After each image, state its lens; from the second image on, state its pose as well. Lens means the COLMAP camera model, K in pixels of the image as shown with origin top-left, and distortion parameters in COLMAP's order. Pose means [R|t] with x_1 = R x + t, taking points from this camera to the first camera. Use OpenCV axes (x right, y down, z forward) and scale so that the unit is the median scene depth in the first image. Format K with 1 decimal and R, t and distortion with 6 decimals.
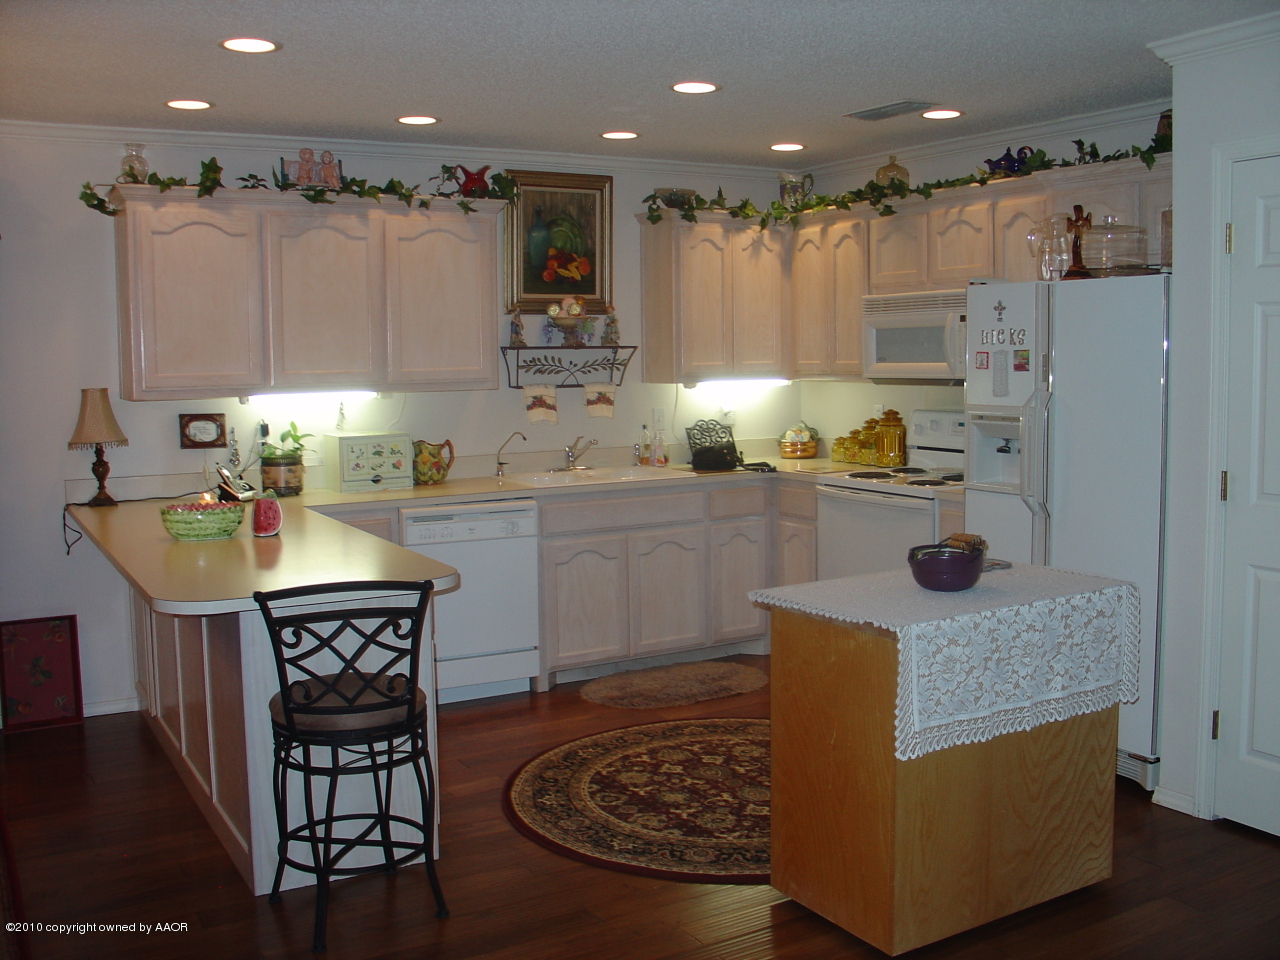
lens RADIAL K [[1271.0, 0, 671.0], [0, 1271.0, 463.1], [0, 0, 1]] dist [-0.197499, 0.222897]
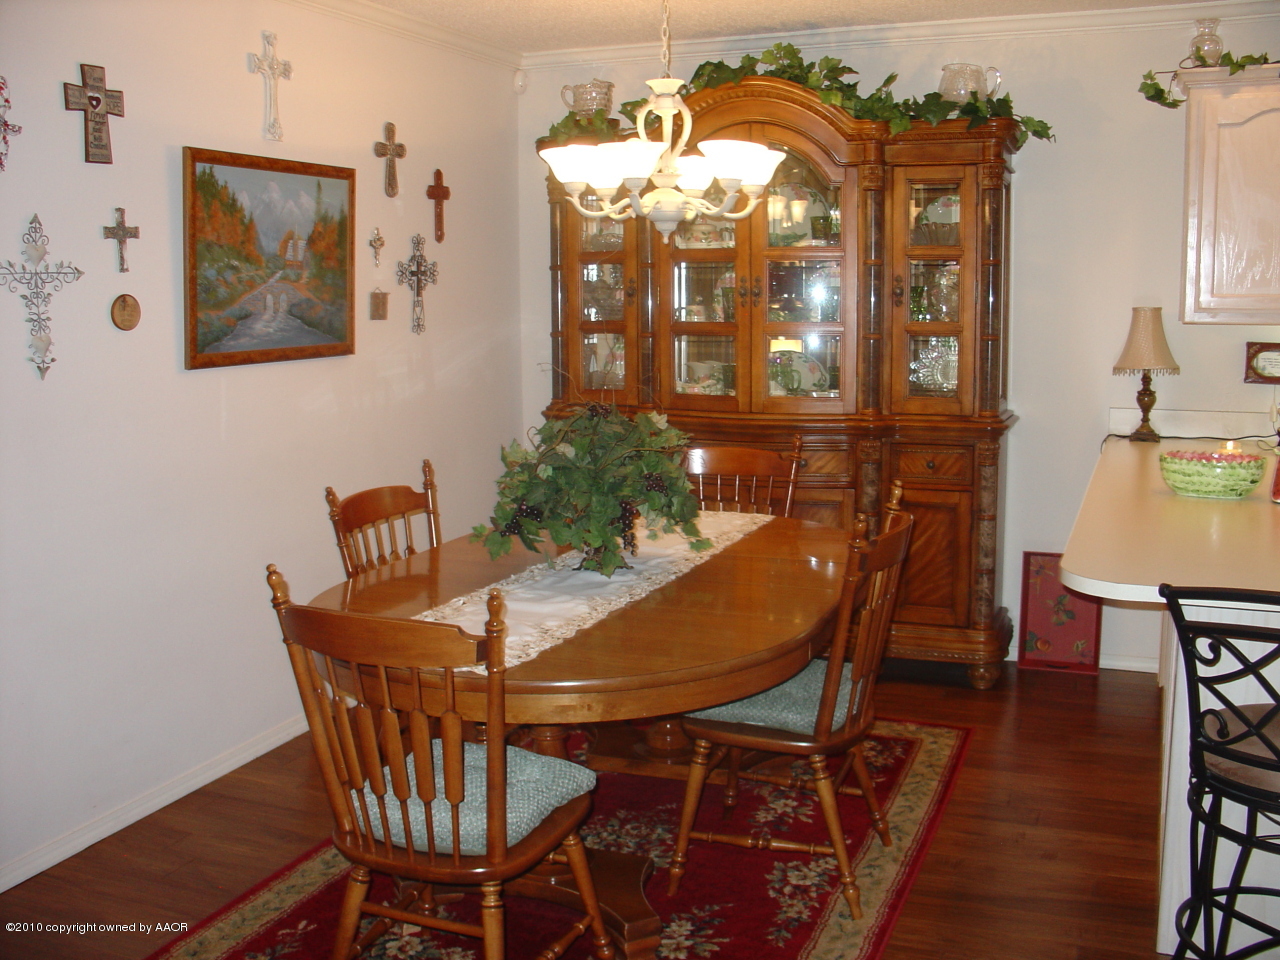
lens RADIAL K [[1271.0, 0, 671.0], [0, 1271.0, 463.1], [0, 0, 1]] dist [-0.197499, 0.222897]
pose [[0.597123, 0.118901, -0.793289, 0.047317], [-0.067630, 0.992894, 0.097913, -0.014114], [0.799294, -0.004816, 0.600921, 0.199233]]
